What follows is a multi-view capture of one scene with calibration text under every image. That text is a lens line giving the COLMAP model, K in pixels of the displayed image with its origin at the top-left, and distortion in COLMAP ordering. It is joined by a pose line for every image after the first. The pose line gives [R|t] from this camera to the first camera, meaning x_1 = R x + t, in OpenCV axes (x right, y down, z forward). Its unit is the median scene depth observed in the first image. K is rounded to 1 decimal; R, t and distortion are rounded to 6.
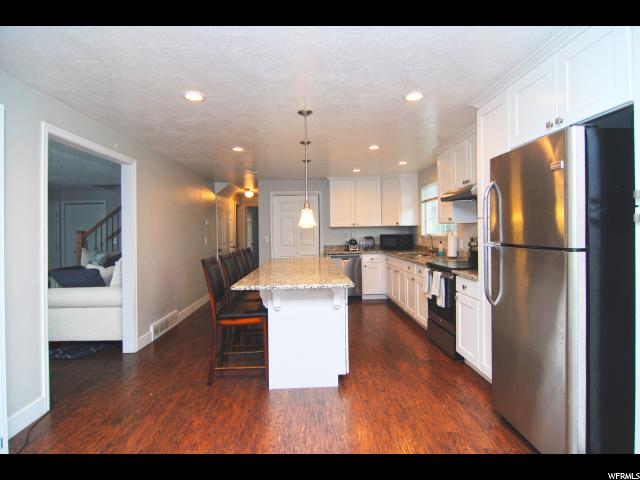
lens RADIAL K [[345.6, 0, 321.3], [0, 345.6, 231.5], [0, 0, 1]] dist [-0.000974, 0.000063]
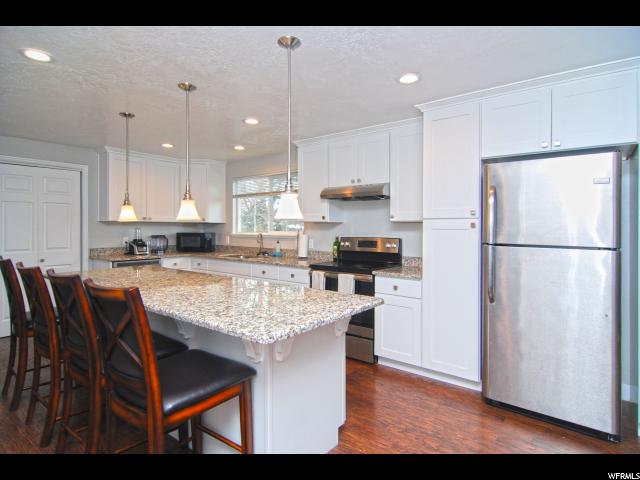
lens RADIAL K [[345.6, 0, 321.3], [0, 345.6, 231.5], [0, 0, 1]] dist [-0.000974, 0.000063]
pose [[0.650424, 0.013240, 0.759456, -0.228427], [-0.015657, 0.999869, -0.004021, 0.004402], [-0.759410, -0.009276, 0.650546, 0.247791]]
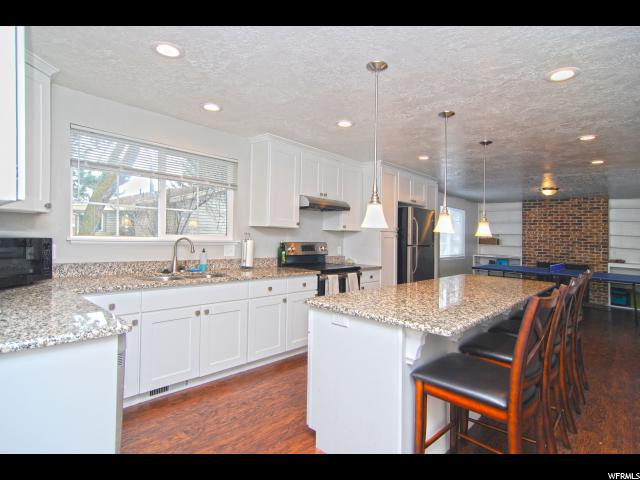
lens RADIAL K [[372.0, 0, 321.0], [0, 372.0, 209.5], [0, 0, 1]] dist [0.004816, -0.000139]
pose [[-0.736004, 0.043137, 0.675601, -0.239007], [-0.019582, 0.996194, -0.084939, 0.007972], [-0.676694, -0.075745, -0.732358, 1.118134]]
